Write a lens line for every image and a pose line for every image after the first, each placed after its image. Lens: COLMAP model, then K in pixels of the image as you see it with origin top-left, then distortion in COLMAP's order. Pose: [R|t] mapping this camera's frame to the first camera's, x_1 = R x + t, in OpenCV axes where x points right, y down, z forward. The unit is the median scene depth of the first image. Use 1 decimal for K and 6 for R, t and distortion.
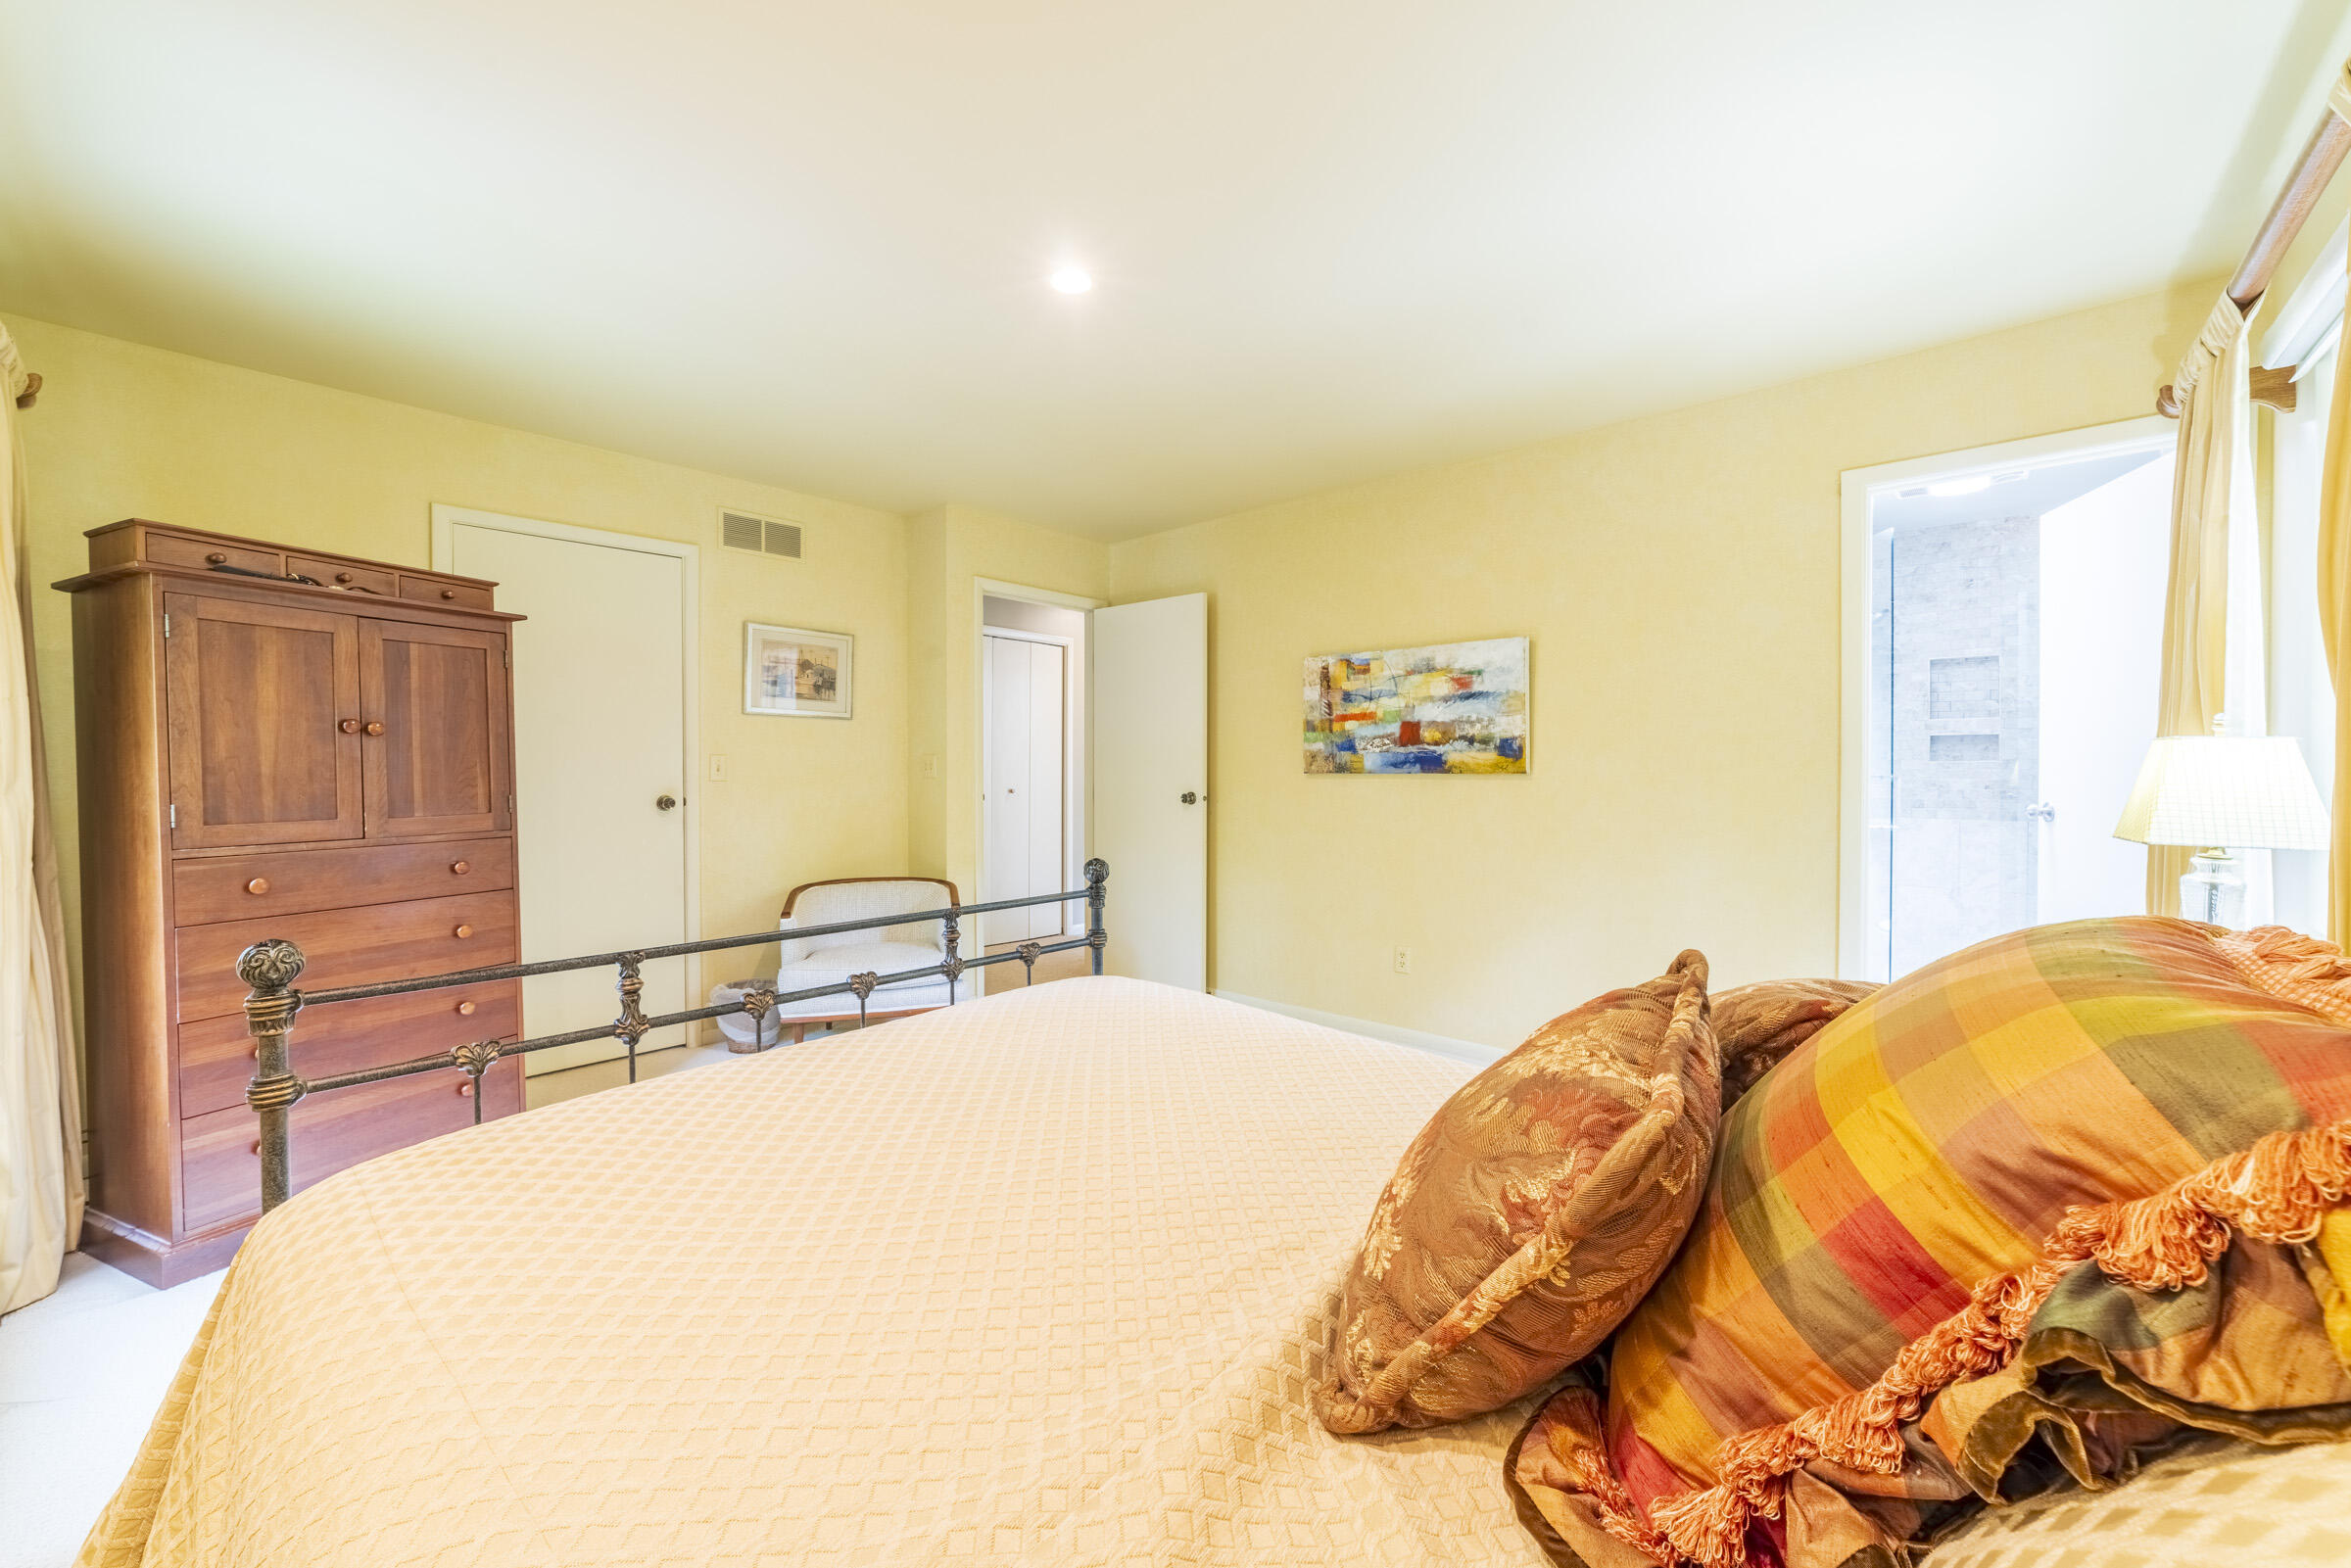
lens RADIAL K [[894.1, 0, 1174.6], [0, 894.1, 792.4], [0, 0, 1]] dist [0.000277, 0.001280]
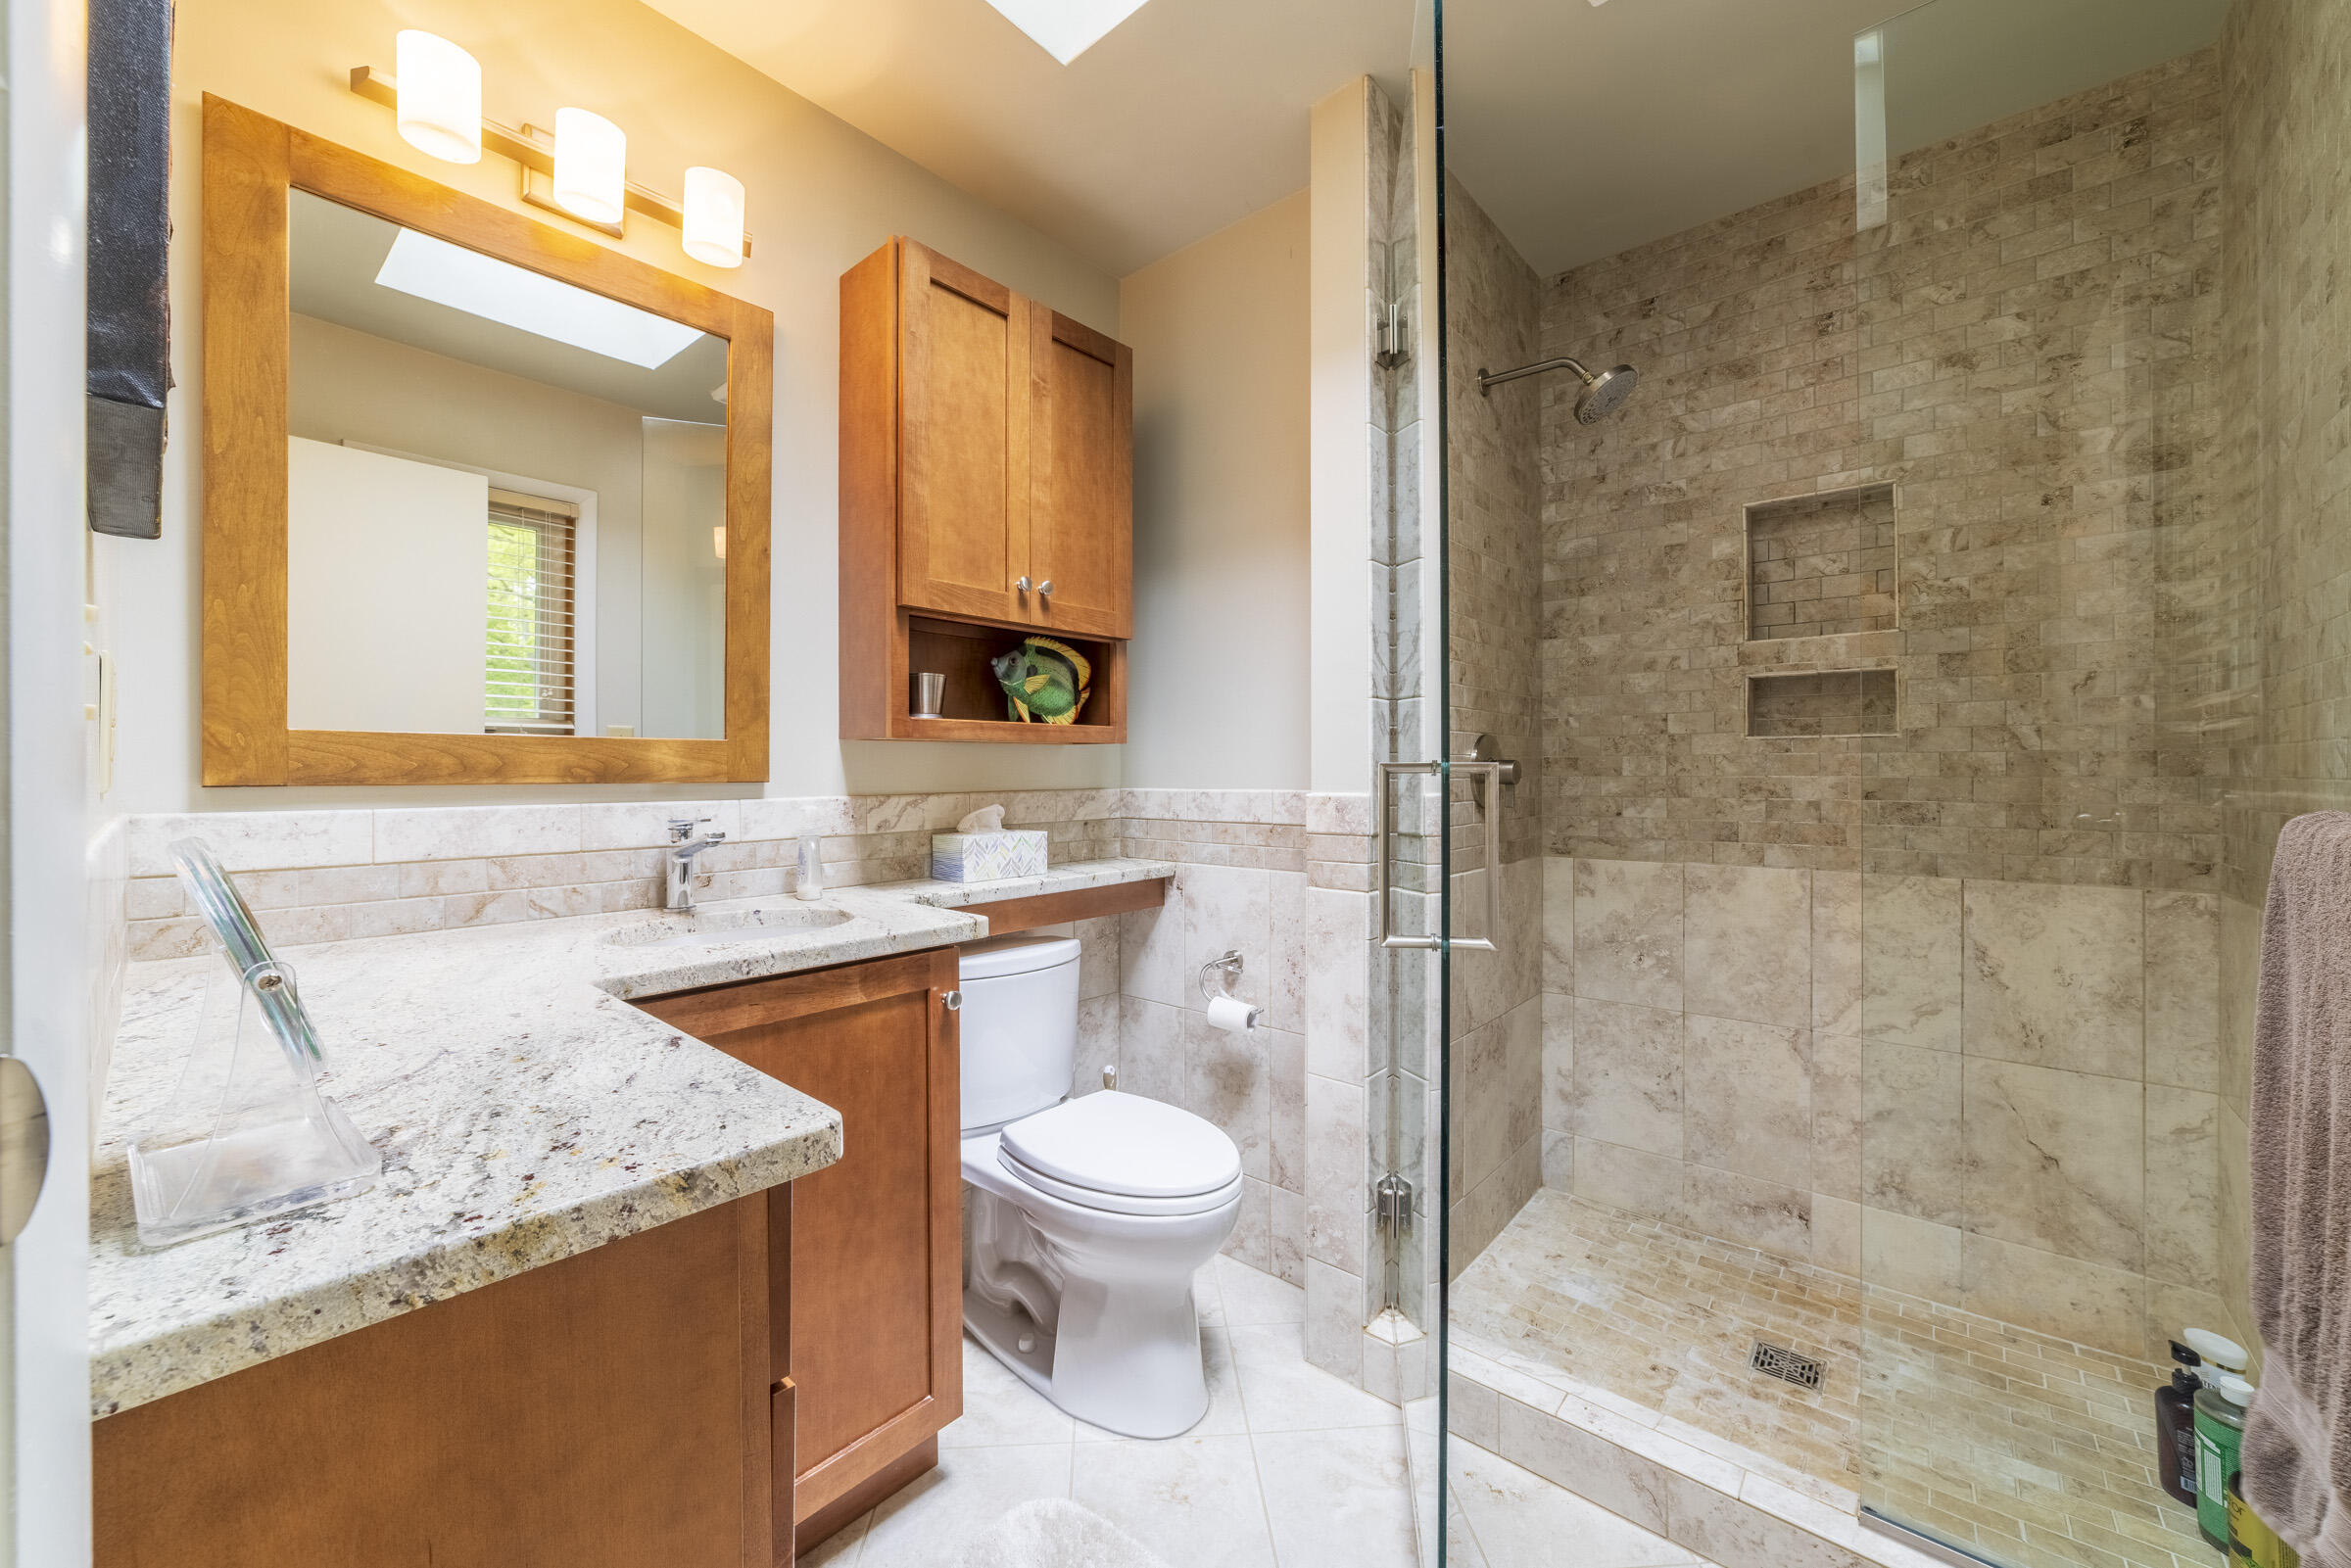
lens RADIAL K [[894.1, 0, 1176.8], [0, 894.1, 772.4], [0, 0, 1]] dist [0.000277, 0.001280]
pose [[0.999938, 0.002810, -0.010734, 0.571287], [-0.003027, 0.999790, -0.020265, -0.006990], [0.010675, 0.020296, 0.999737, 0.560516]]
